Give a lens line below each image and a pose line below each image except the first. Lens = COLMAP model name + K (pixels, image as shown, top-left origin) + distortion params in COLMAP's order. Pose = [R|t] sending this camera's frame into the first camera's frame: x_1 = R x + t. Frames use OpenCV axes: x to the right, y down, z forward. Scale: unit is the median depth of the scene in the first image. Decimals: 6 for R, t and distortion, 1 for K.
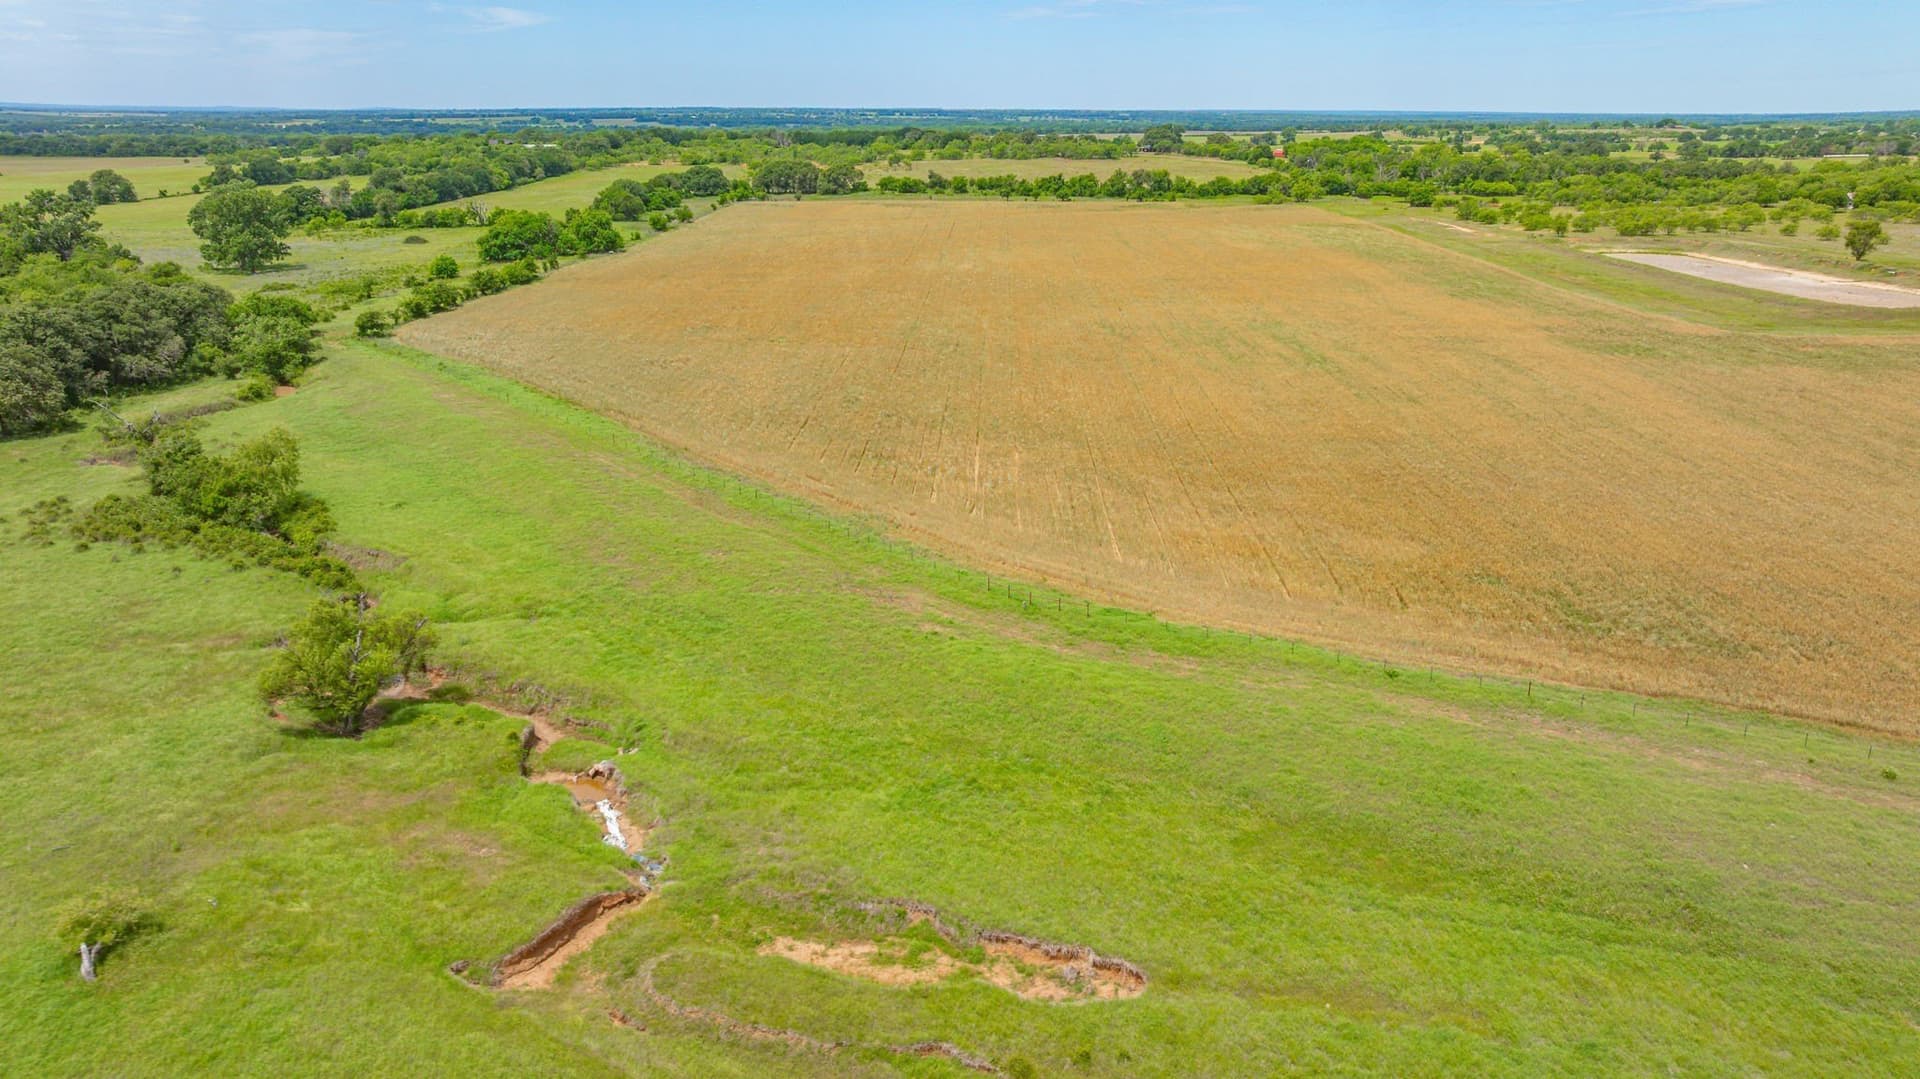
lens RADIAL K [[1348.6, 0, 964.7], [0, 1348.6, 557.7], [0, 0, 1]] dist [-0.032048, 0.025608]
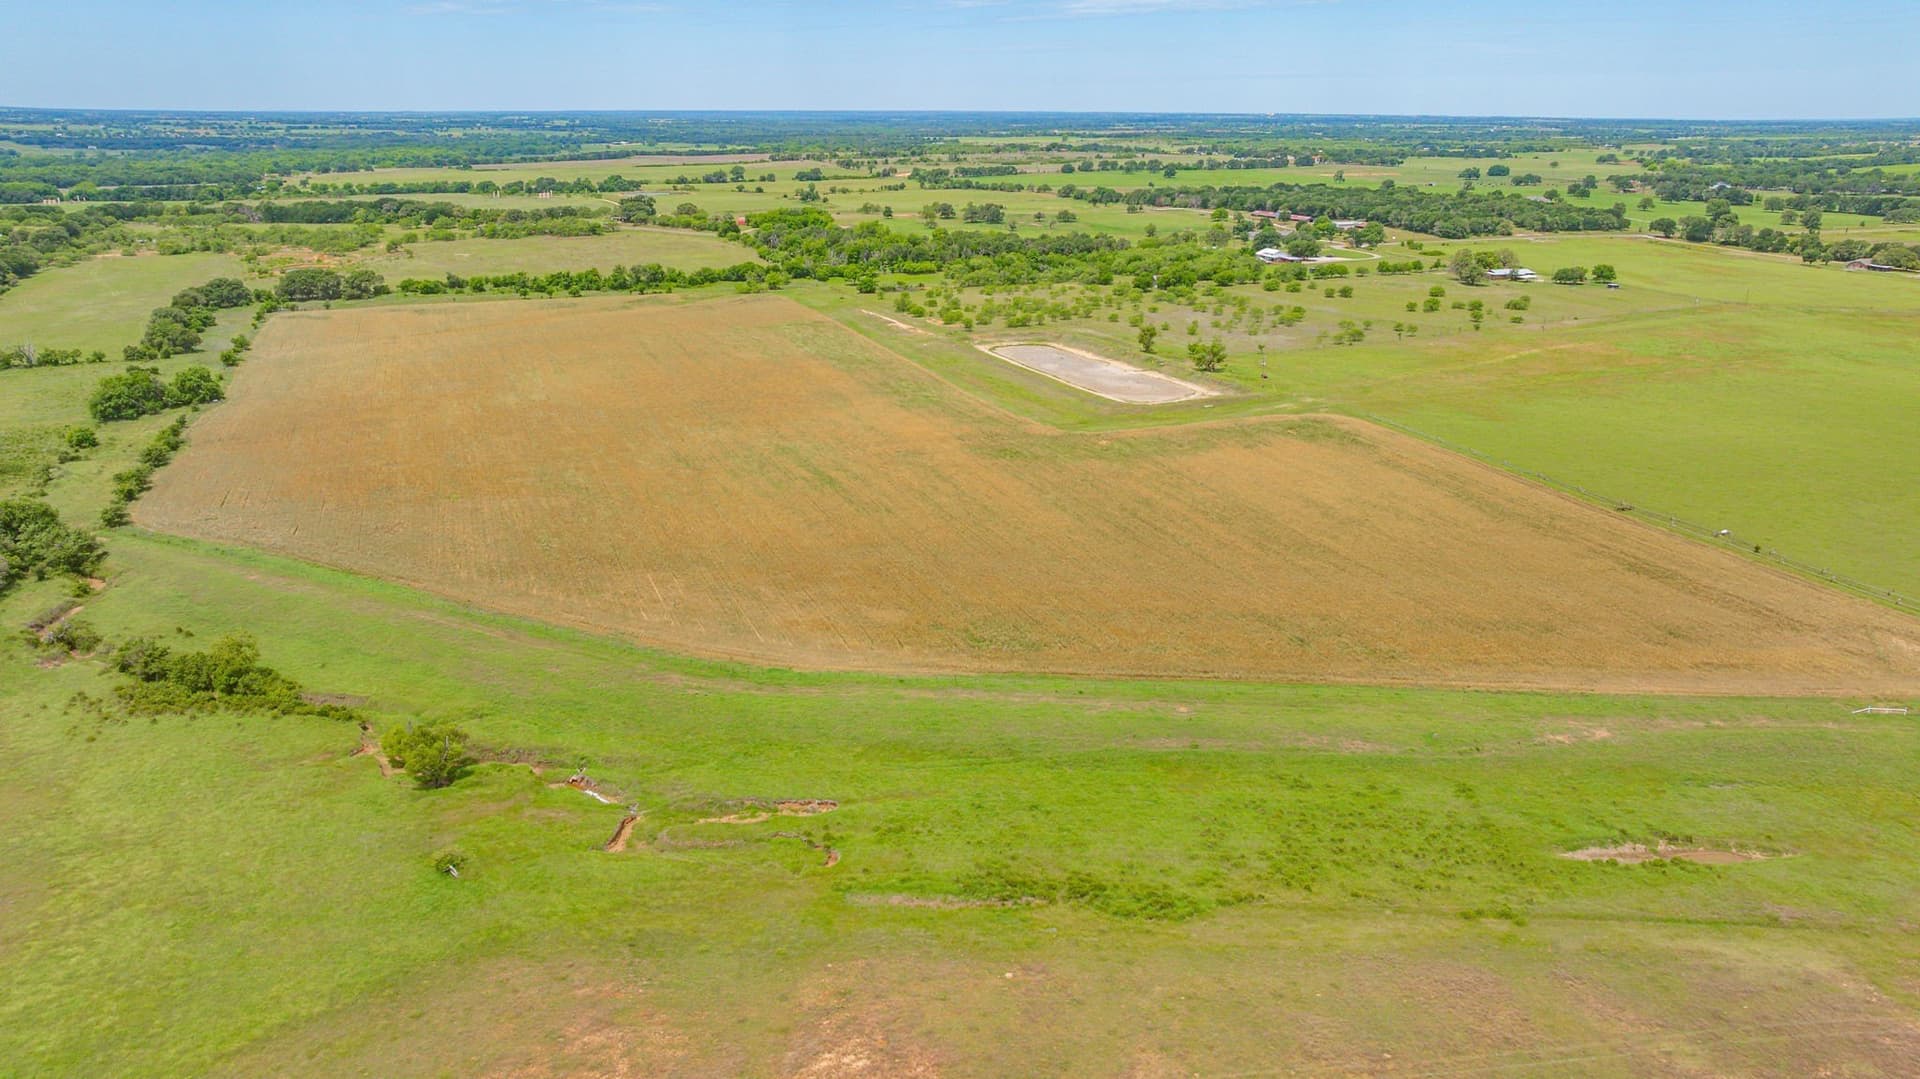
lens RADIAL K [[1348.6, 0, 972.4], [0, 1348.6, 550.7], [0, 0, 1]] dist [-0.032048, 0.025608]
pose [[0.920642, -0.119260, 0.371747, -0.106447], [0.120263, 0.992529, 0.020576, -0.044169], [-0.371423, 0.025764, 0.928106, -0.316603]]
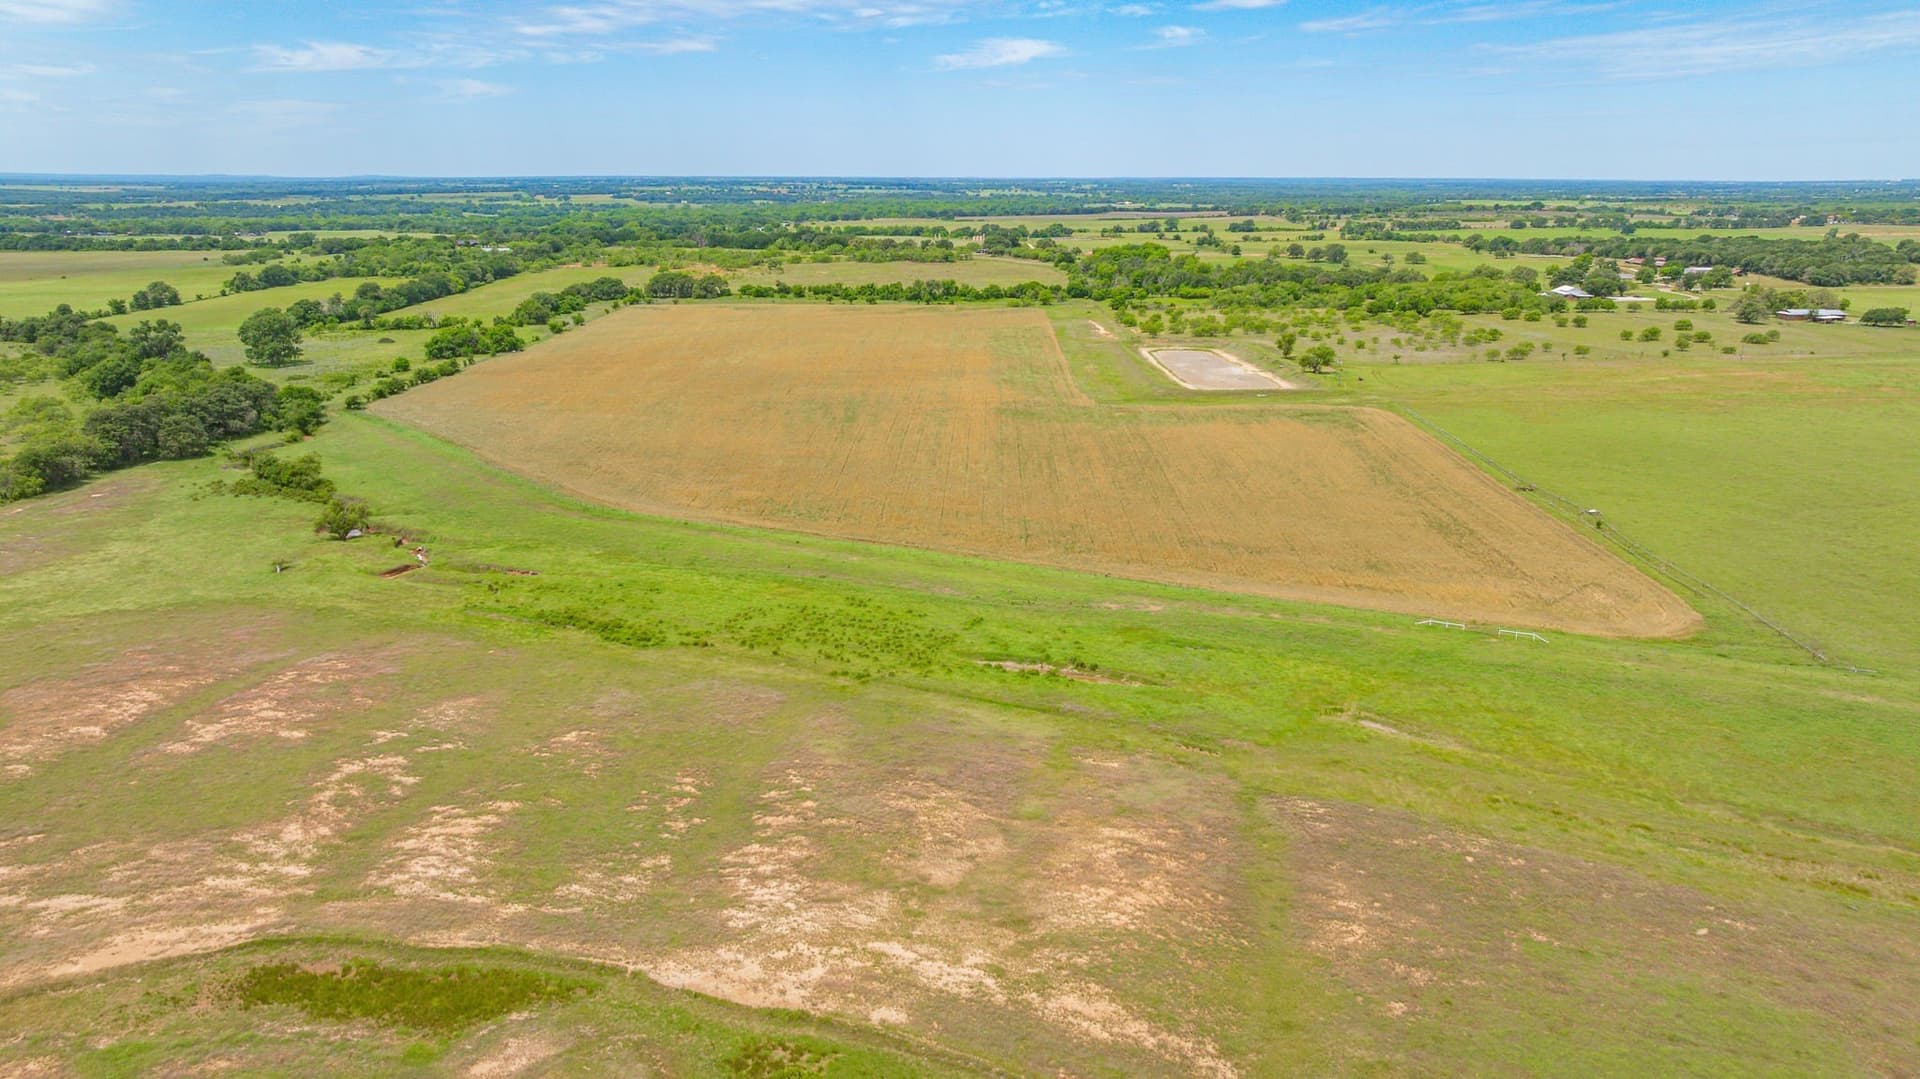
lens RADIAL K [[1348.6, 0, 970.2], [0, 1348.6, 559.9], [0, 0, 1]] dist [-0.032048, 0.025608]
pose [[0.999904, -0.003678, 0.013371, 0.235303], [0.004253, 0.999055, -0.043246, 0.077407], [-0.013200, 0.043298, 0.998975, -0.522578]]
